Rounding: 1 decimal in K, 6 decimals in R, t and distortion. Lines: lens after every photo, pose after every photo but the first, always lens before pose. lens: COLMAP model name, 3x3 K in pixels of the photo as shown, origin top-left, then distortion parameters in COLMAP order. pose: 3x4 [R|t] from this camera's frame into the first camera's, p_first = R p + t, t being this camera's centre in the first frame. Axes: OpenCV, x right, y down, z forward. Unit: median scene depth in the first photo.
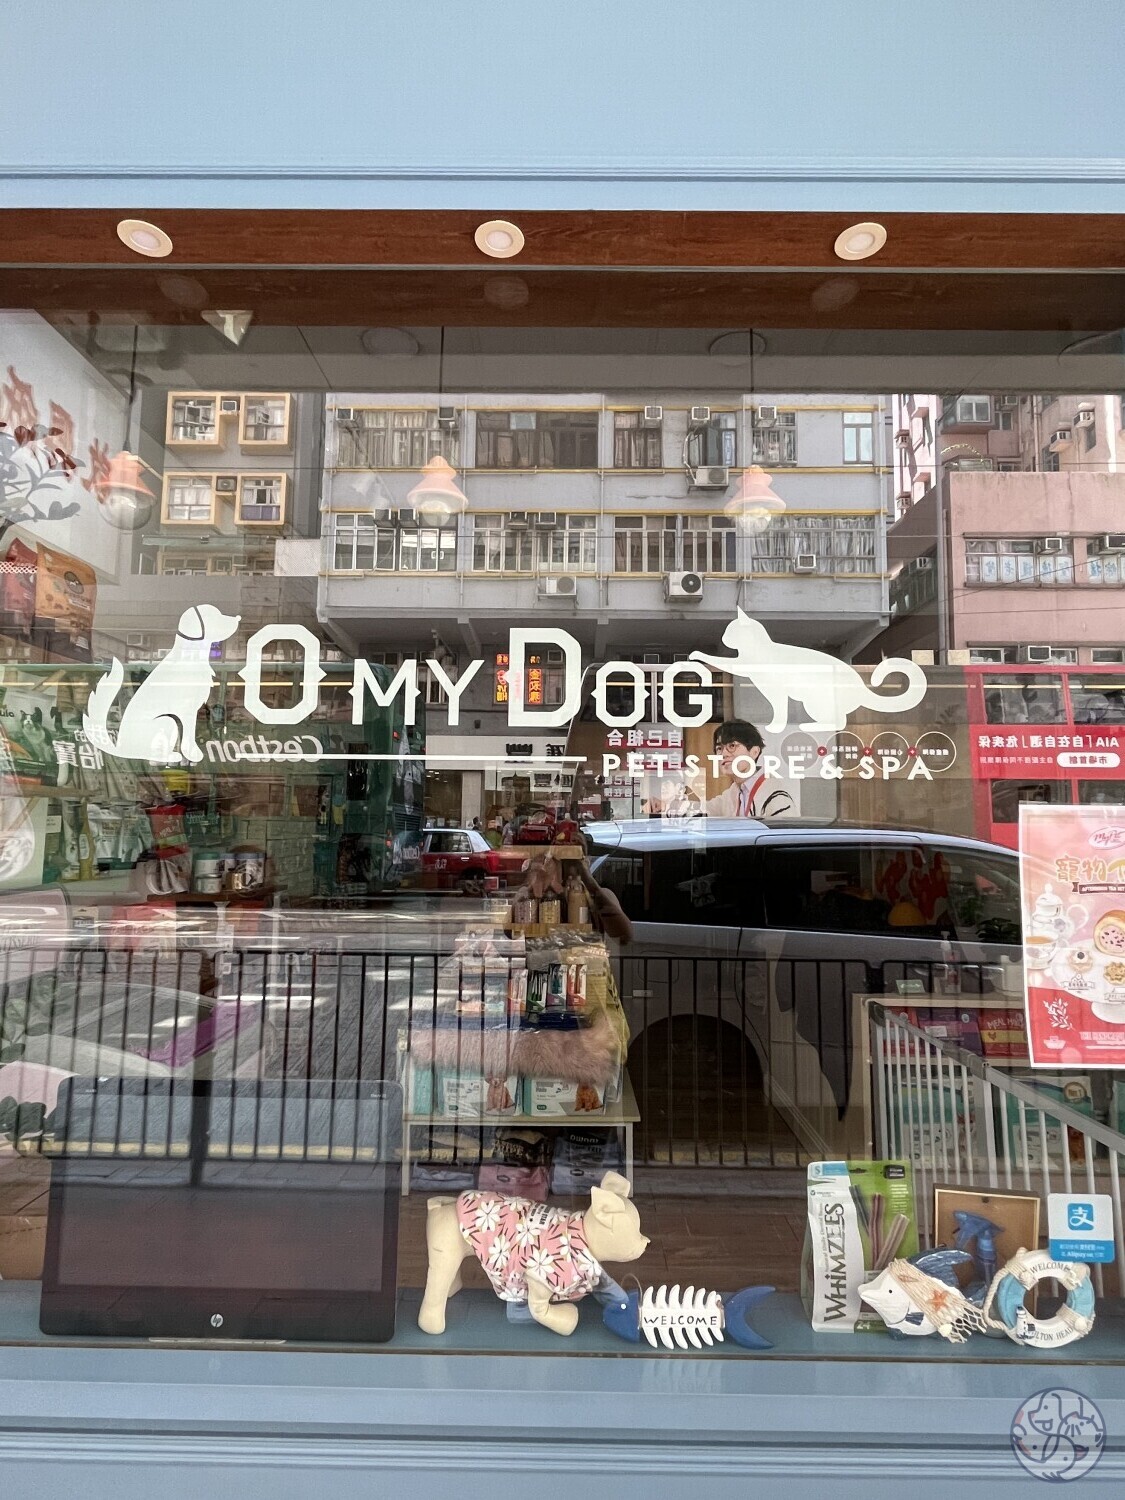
lens RADIAL K [[793.7, 0, 562.5], [0, 793.7, 750.0], [0, 0, 1]] dist [-0.000739, 0.000025]
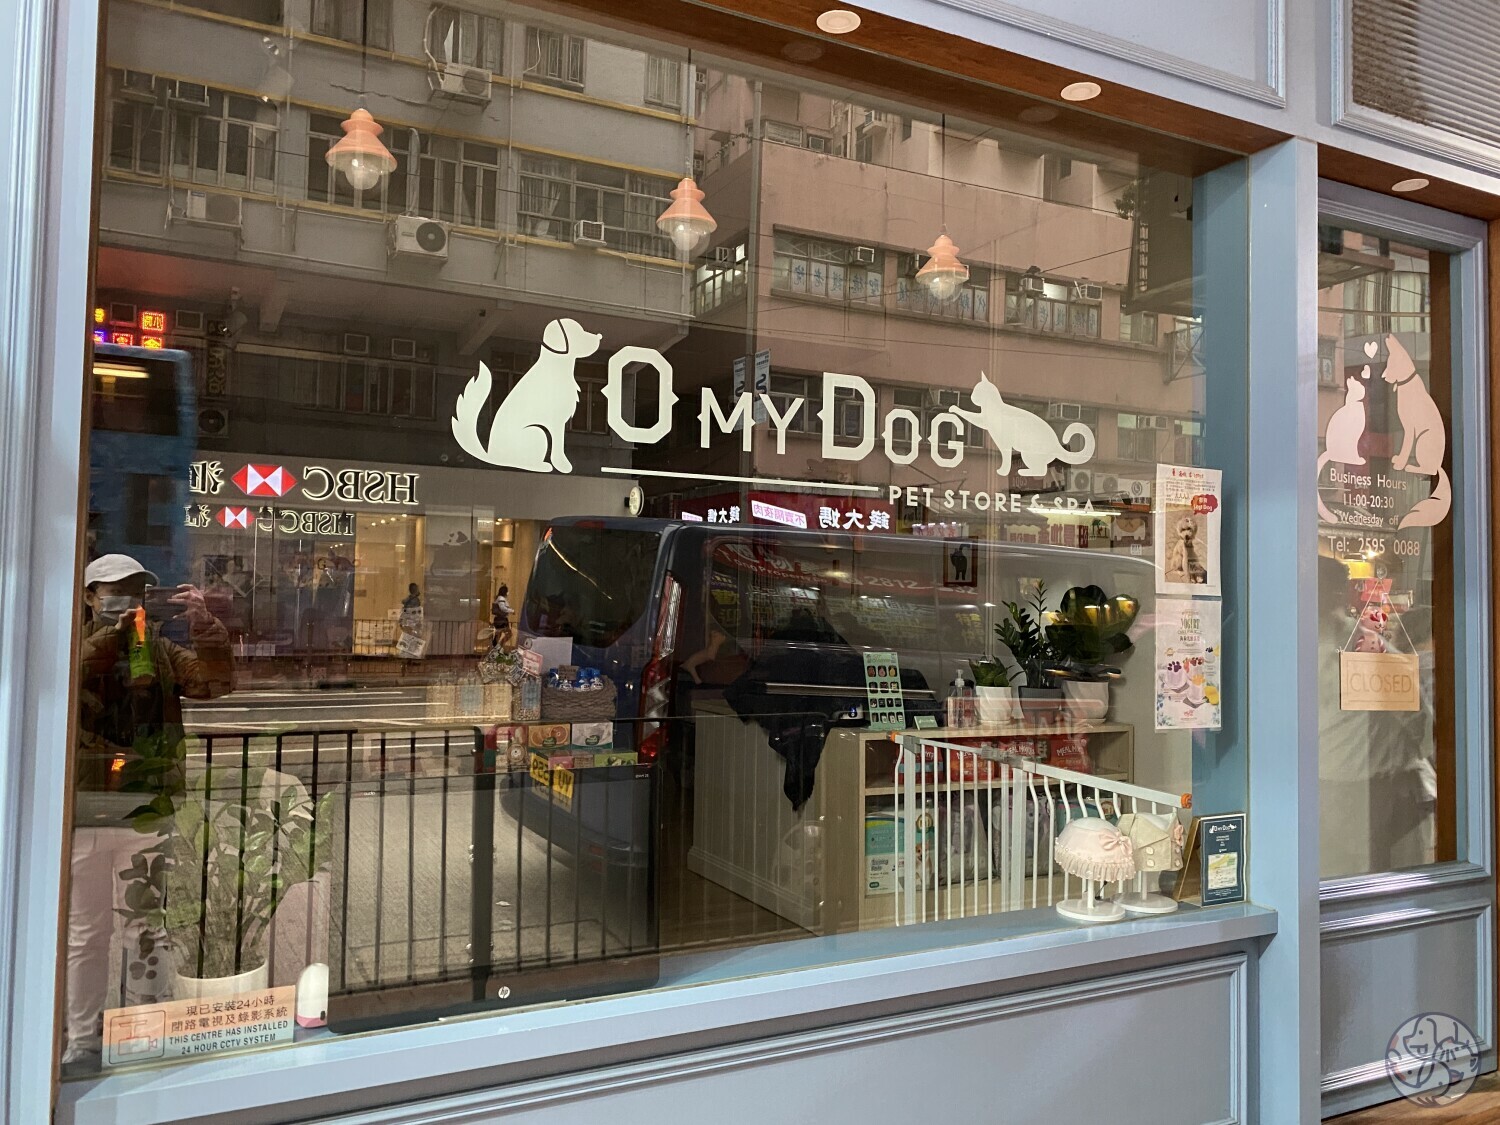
lens RADIAL K [[1142.3, 0, 763.5], [0, 1142.3, 563.3], [0, 0, 1]] dist [0.129829, -0.273894]
pose [[0.884884, 0.019737, 0.465393, -0.344840], [-0.049345, 0.997452, 0.051522, 0.015902], [-0.463190, -0.068555, 0.883603, -0.170572]]
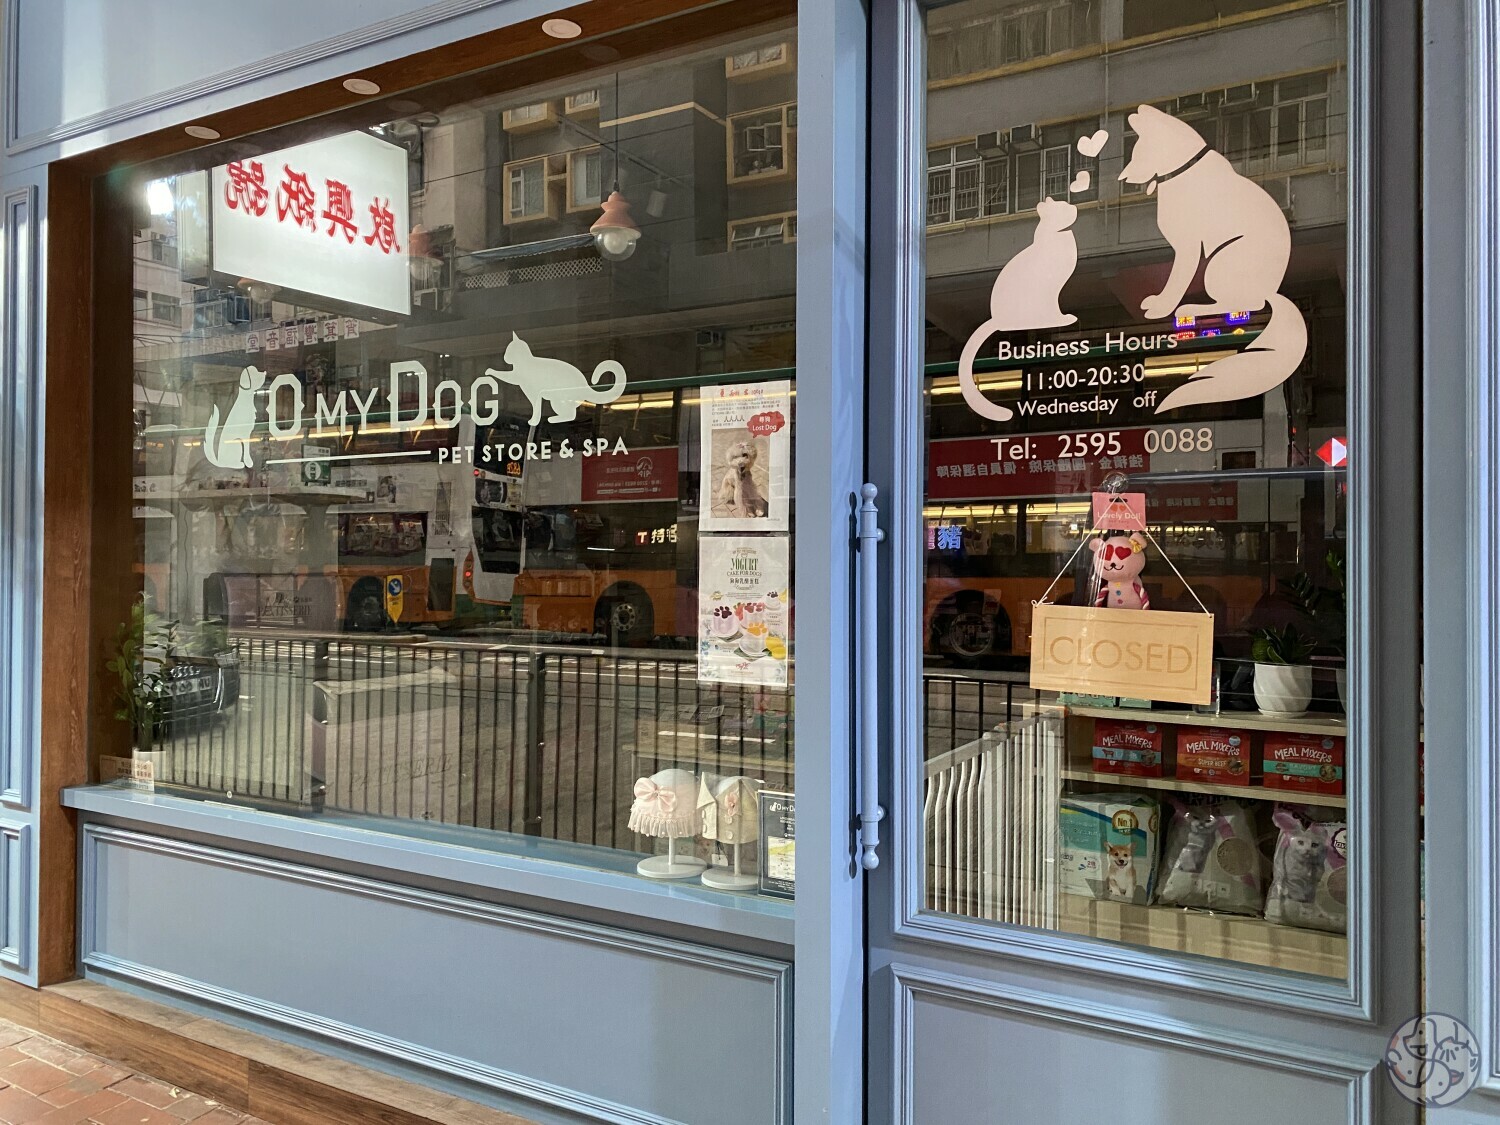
lens RADIAL K [[1142.3, 0, 763.5], [0, 1142.3, 563.3], [0, 0, 1]] dist [0.129829, -0.273894]
pose [[0.870064, -0.007930, -0.492876, 0.583709], [0.054546, 0.995279, 0.080274, 0.028253], [0.489913, -0.096728, 0.866389, -0.194210]]
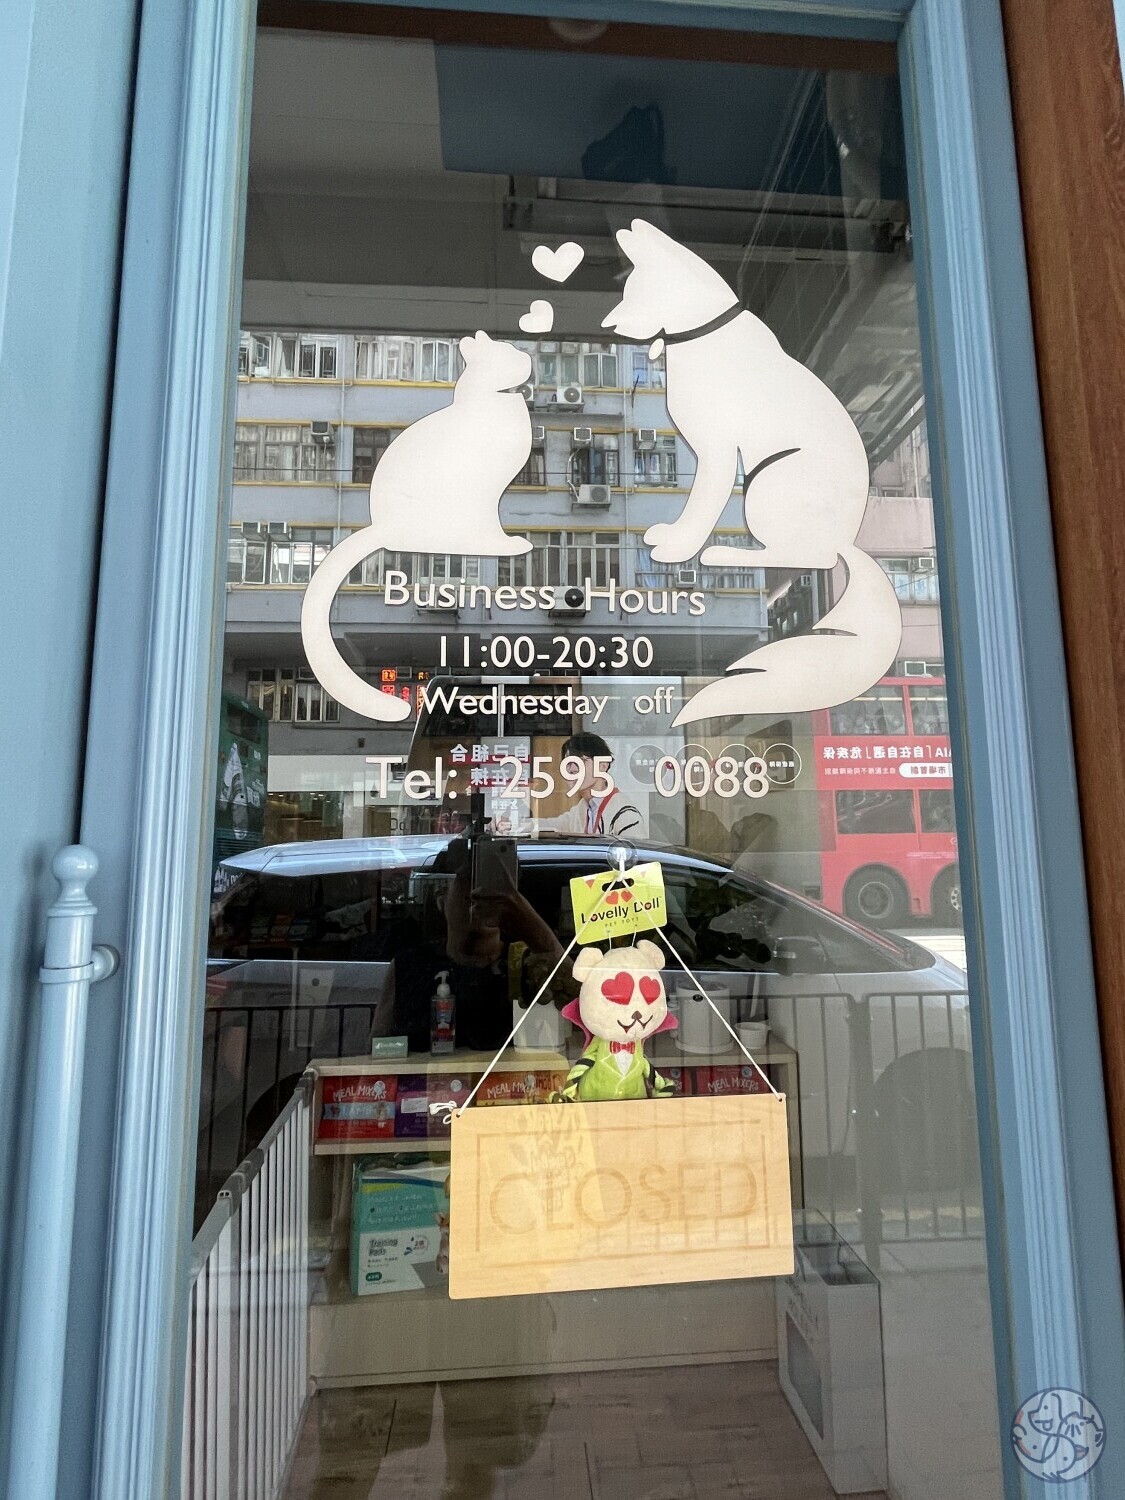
lens RADIAL K [[768.5, 0, 566.2], [0, 768.5, 752.4], [0, 0, 1]] dist [-0.005326, -0.000333]
pose [[0.998508, -0.010448, 0.053593, 0.436875], [0.011767, 0.999634, -0.024355, 0.023138], [-0.053319, 0.024949, 0.998266, 0.178055]]
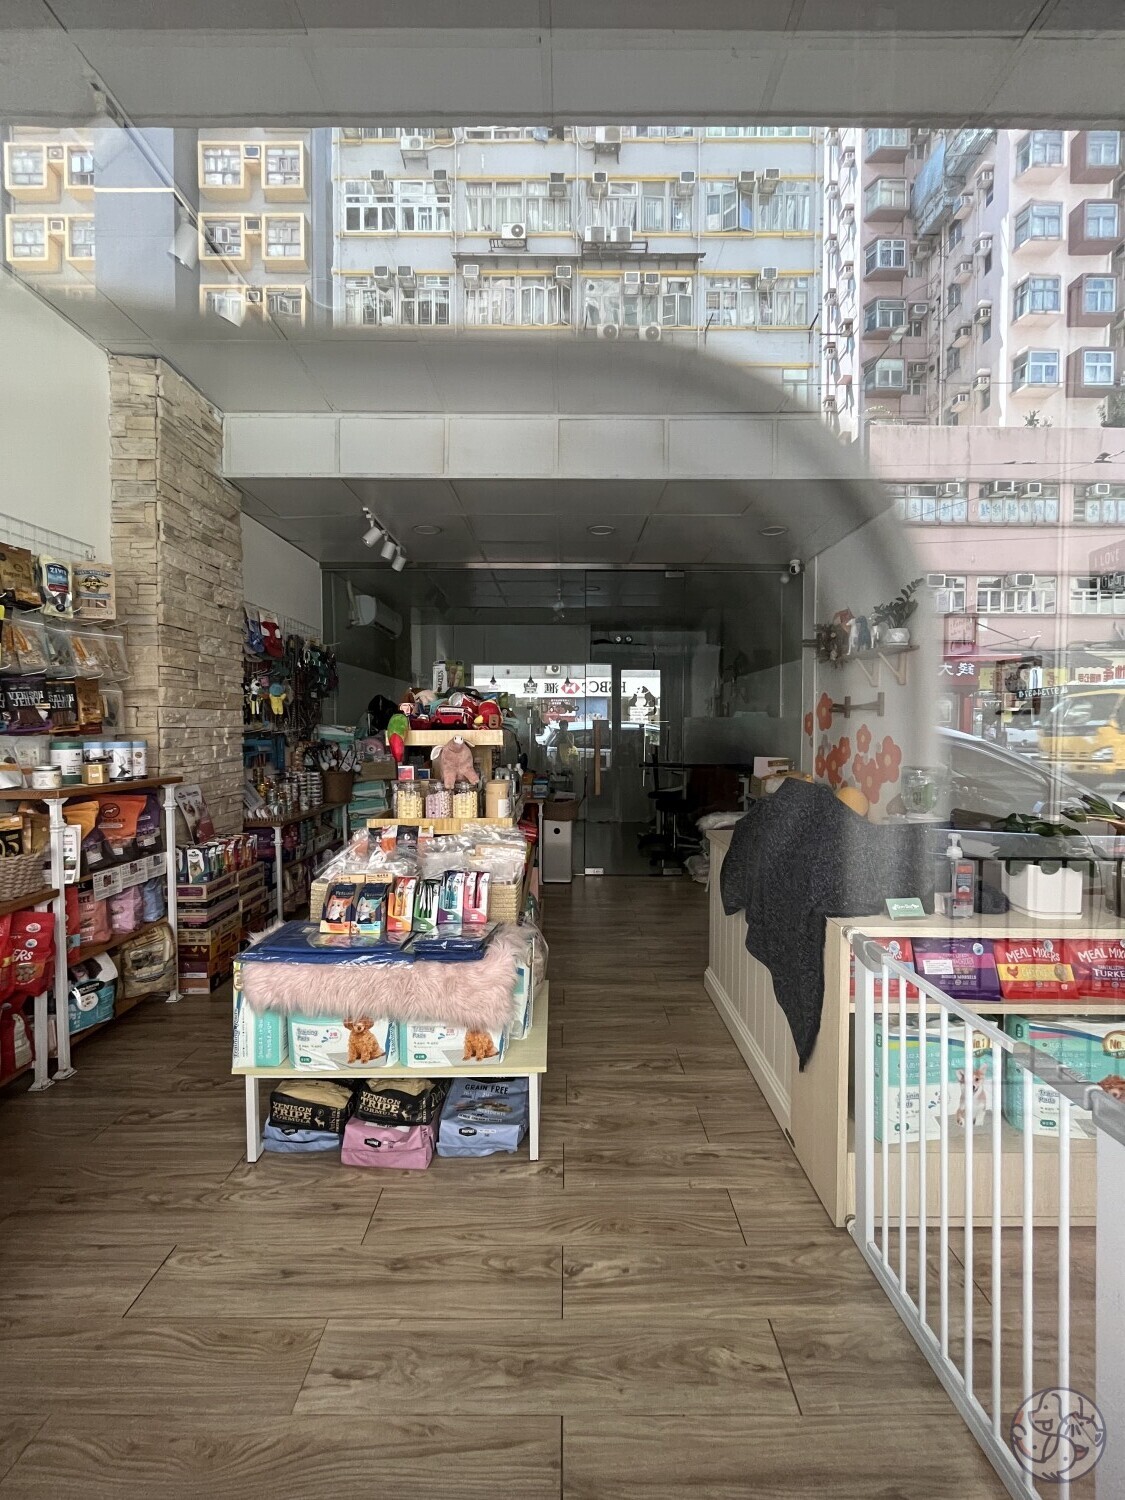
lens RADIAL K [[586.2, 0, 566.6], [0, 586.2, 752.9], [0, 0, 1]] dist [-0.007997, 0.000058]
pose [[0.999864, -0.008641, 0.014064, 0.090296], [0.006654, 0.990738, 0.135623, 0.061631], [-0.015106, -0.135511, 0.990661, 0.375990]]
